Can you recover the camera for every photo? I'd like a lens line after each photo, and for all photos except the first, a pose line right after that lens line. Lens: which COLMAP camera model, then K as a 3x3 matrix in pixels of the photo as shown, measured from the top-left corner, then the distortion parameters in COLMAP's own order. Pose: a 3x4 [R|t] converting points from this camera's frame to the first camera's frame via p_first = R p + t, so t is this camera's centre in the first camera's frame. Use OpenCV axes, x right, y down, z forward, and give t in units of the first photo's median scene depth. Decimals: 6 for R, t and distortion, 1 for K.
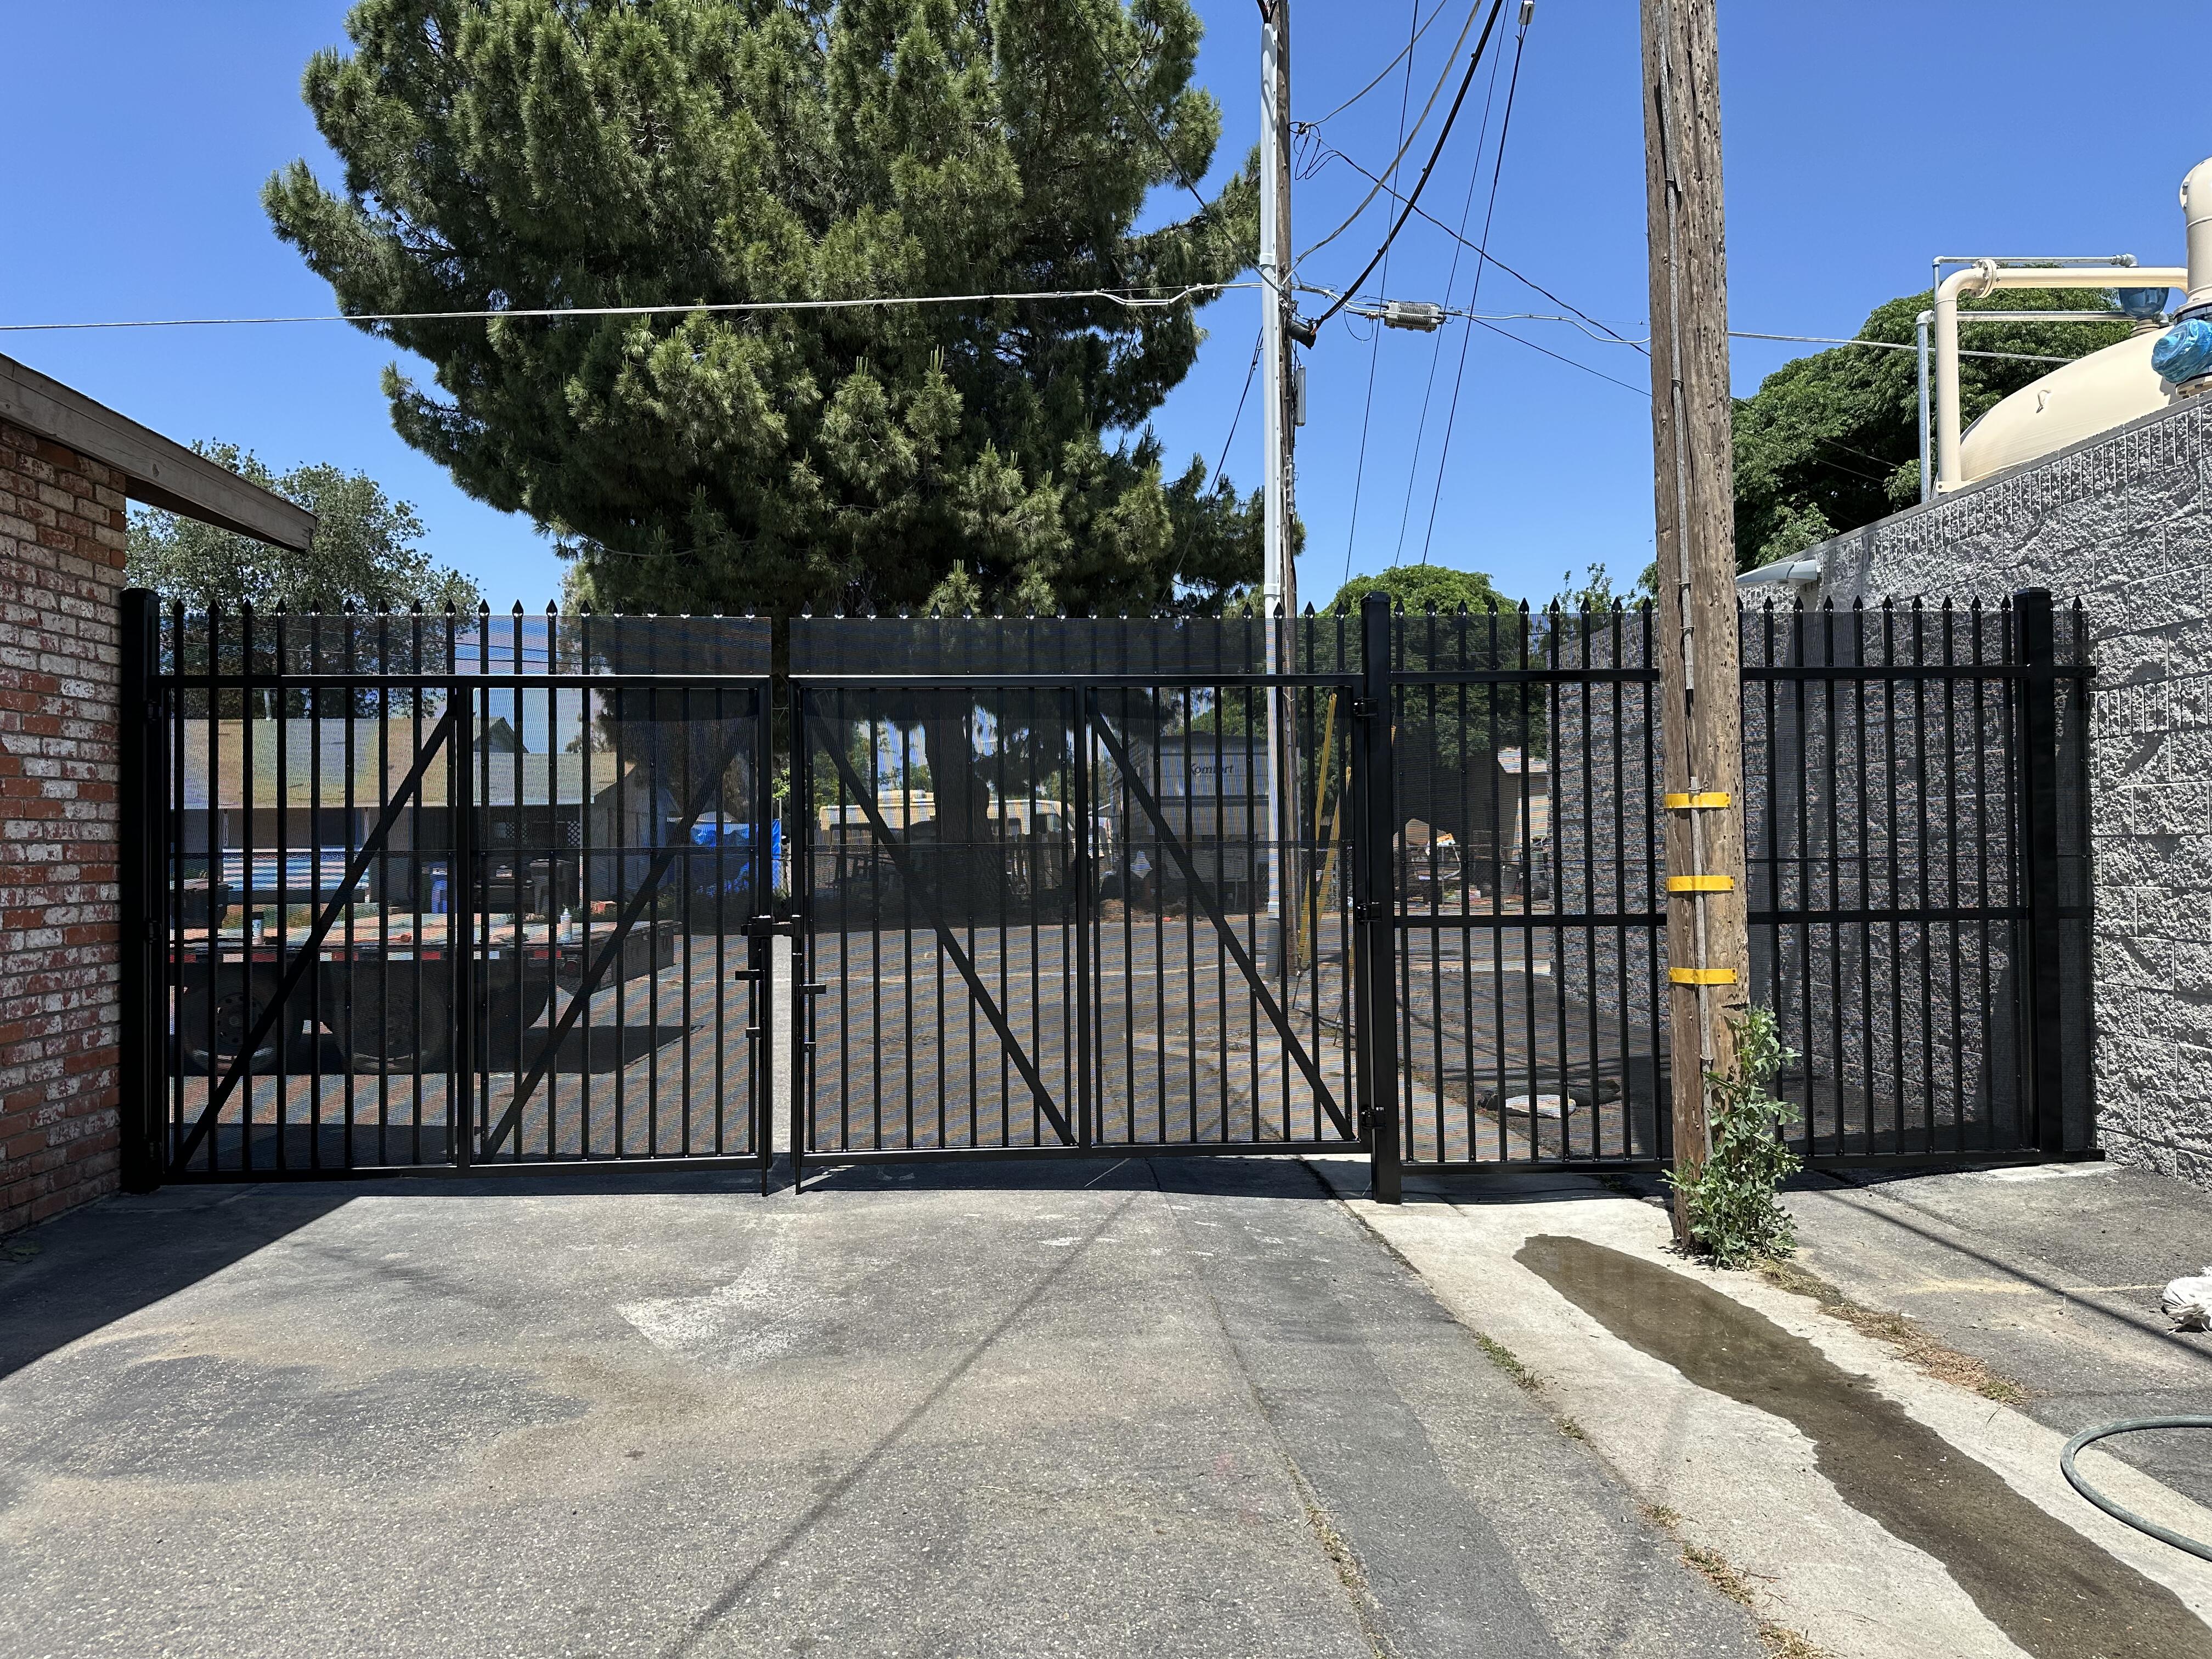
lens RADIAL K [[1542.8, 0, 1106.4], [0, 1542.8, 837.3], [0, 0, 1]] dist [0.042753, -0.050423]
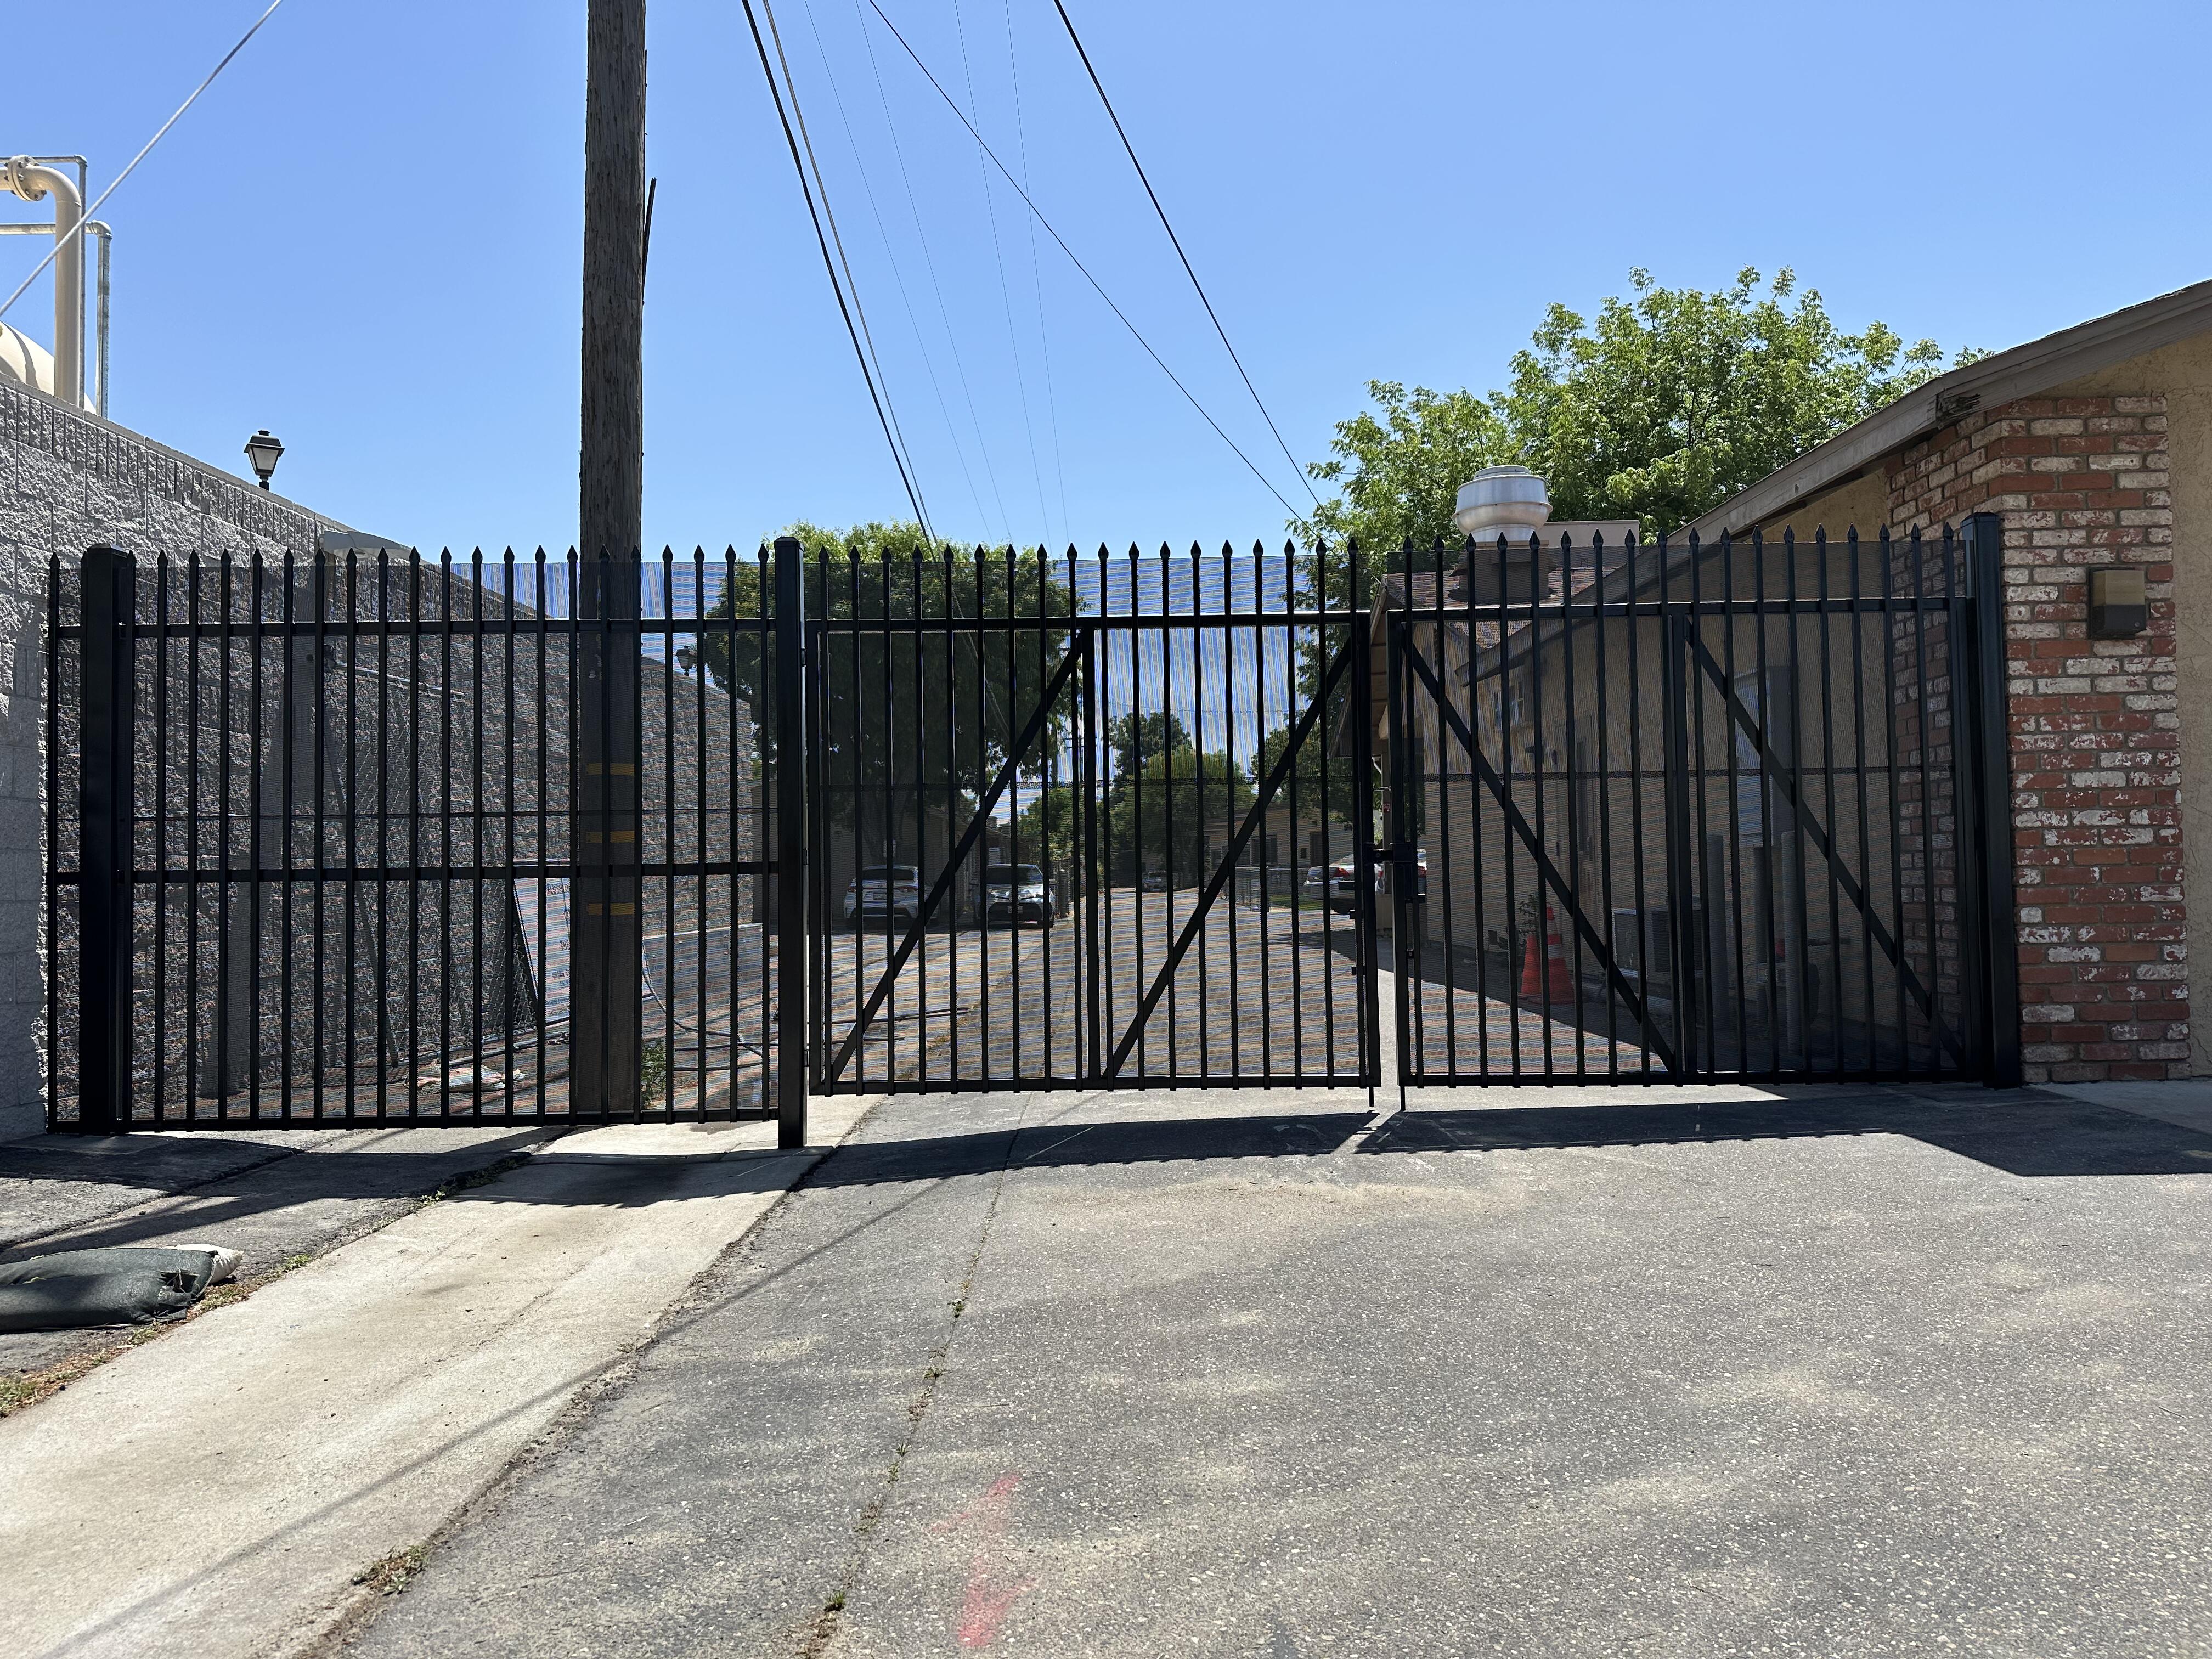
lens RADIAL K [[1542.8, 0, 1099.1], [0, 1542.8, 830.7], [0, 0, 1]] dist [0.042753, -0.050423]
pose [[-0.996785, 0.027398, 0.075288, -0.029916], [0.024273, 0.998818, -0.042117, 0.023828], [-0.076353, -0.040154, -0.996272, 0.605893]]
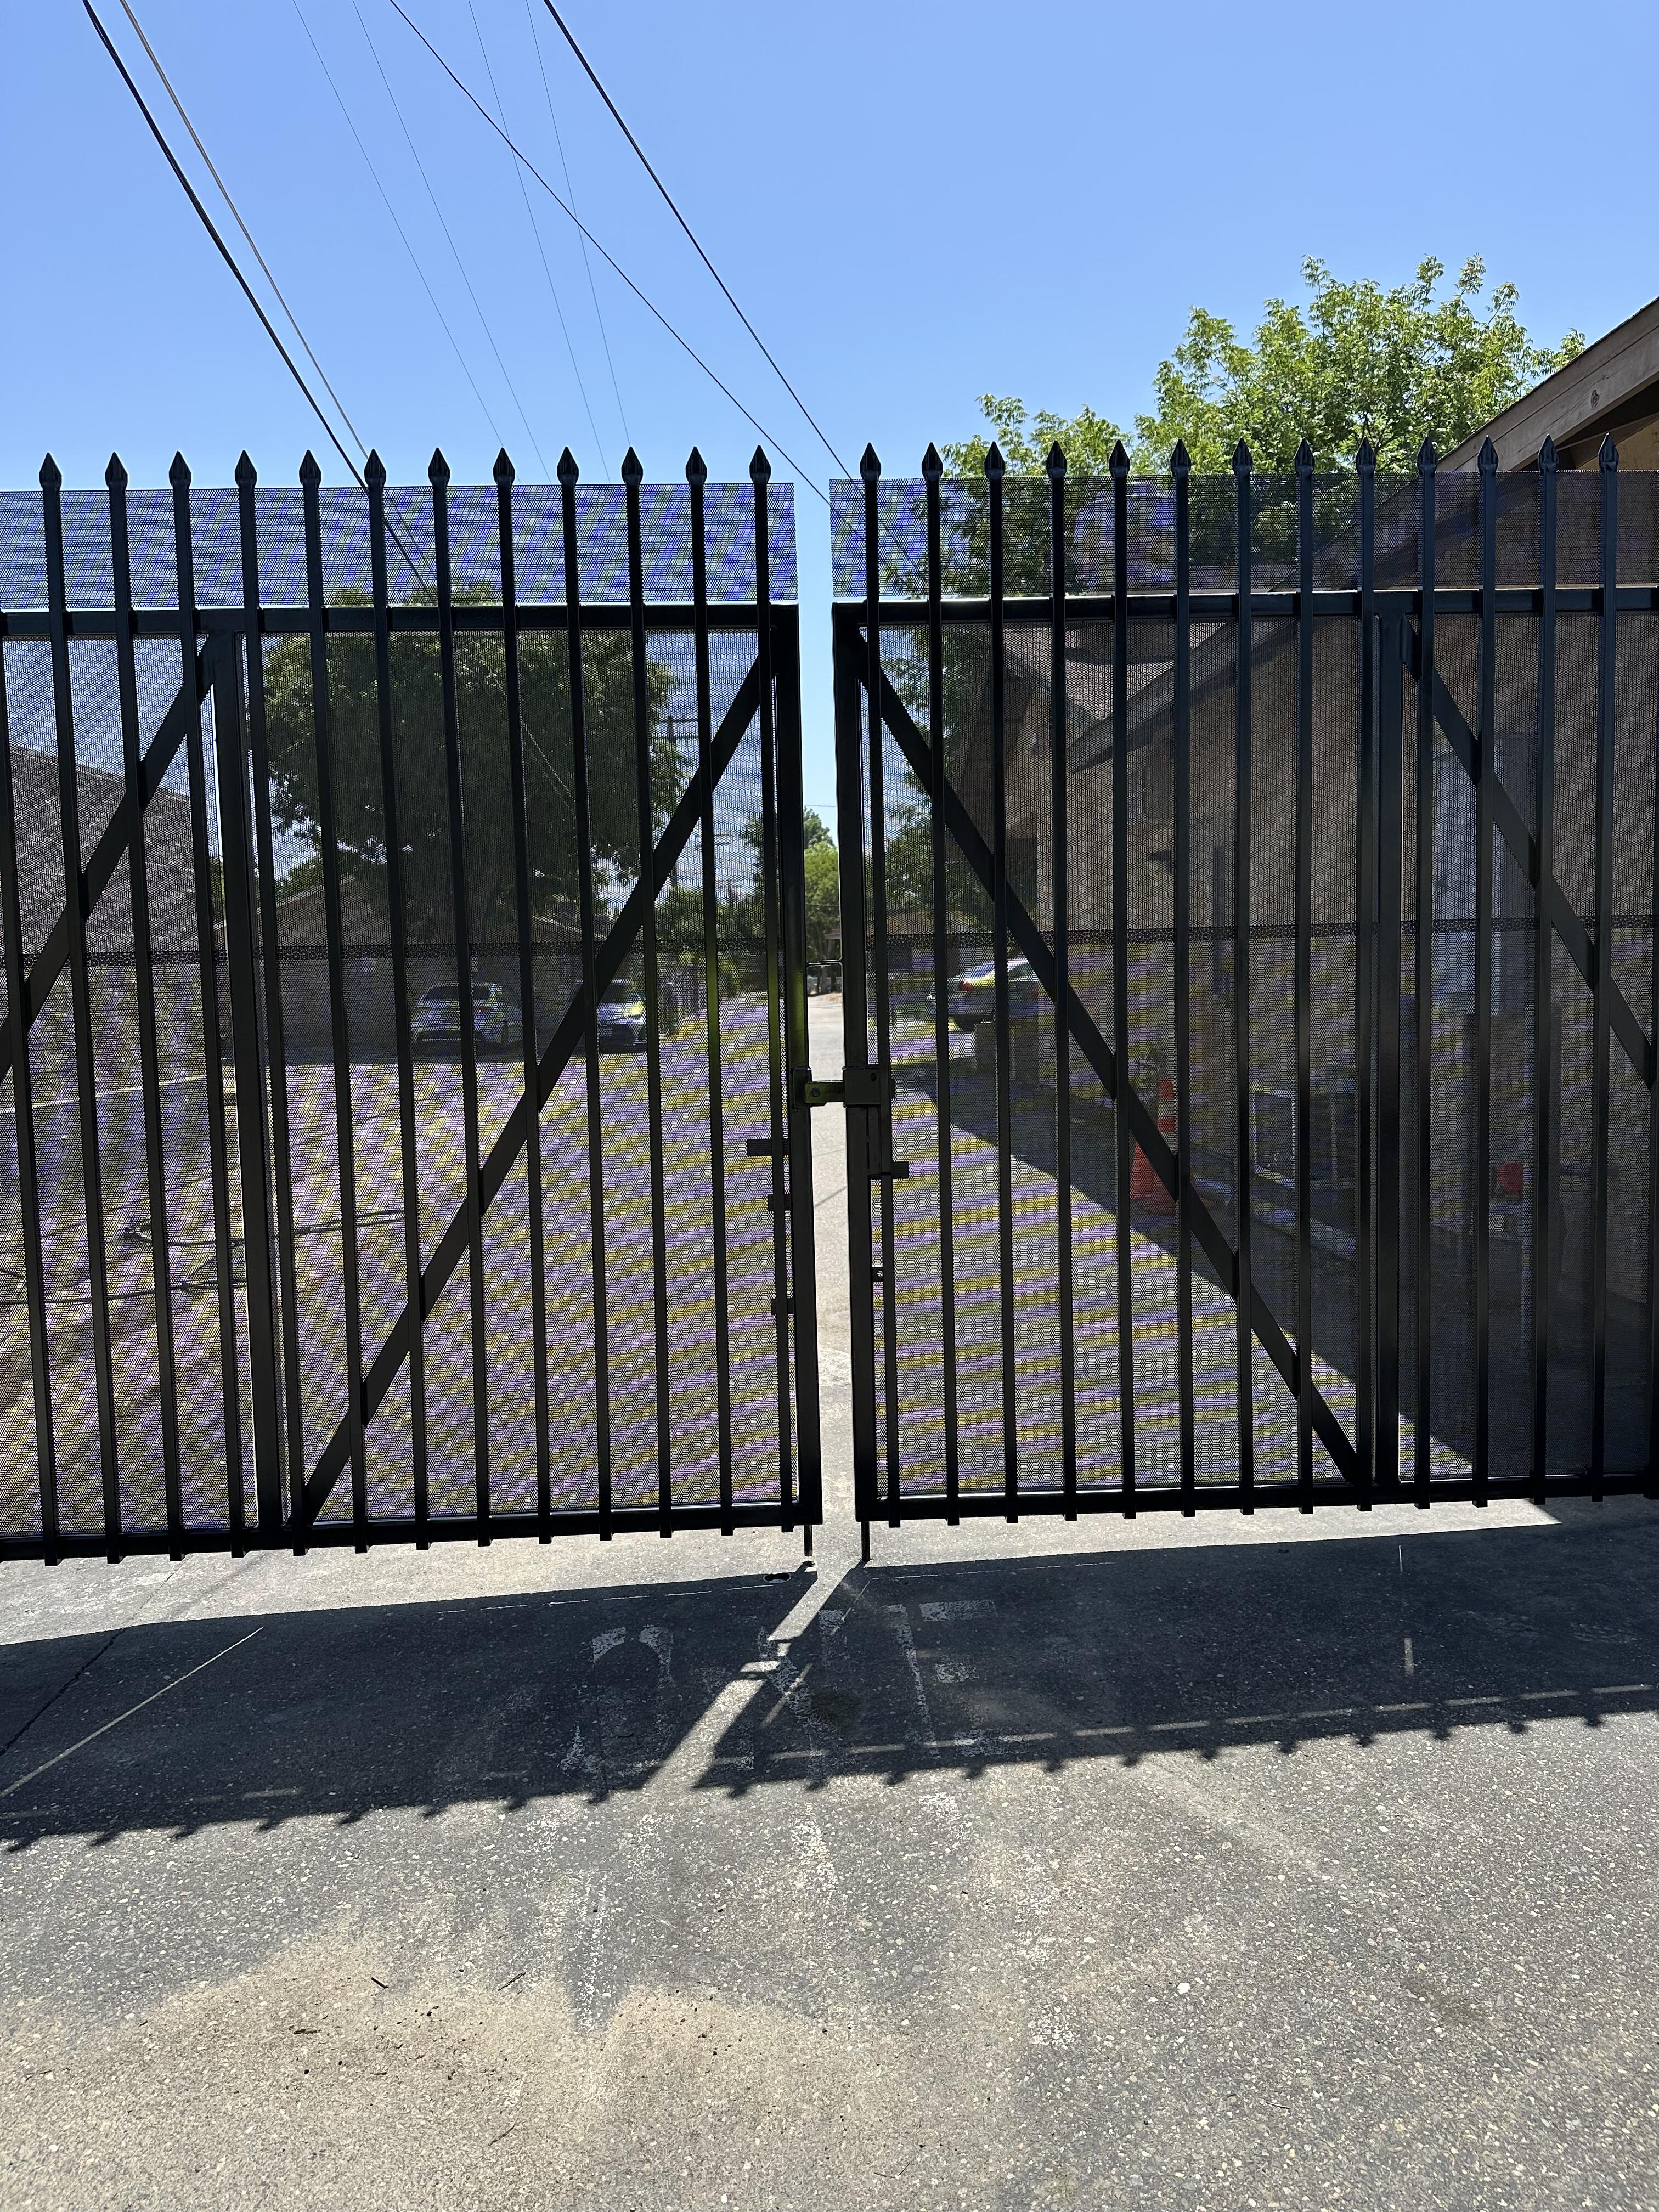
lens RADIAL K [[1542.8, 0, 830.5], [0, 1542.8, 1109.6], [0, 0, 1]] dist [0.042753, -0.050423]
pose [[-0.999051, 0.034534, 0.026535, -0.067772], [0.036480, 0.996384, 0.076731, 0.006873], [-0.023789, 0.077626, -0.996699, 0.455191]]
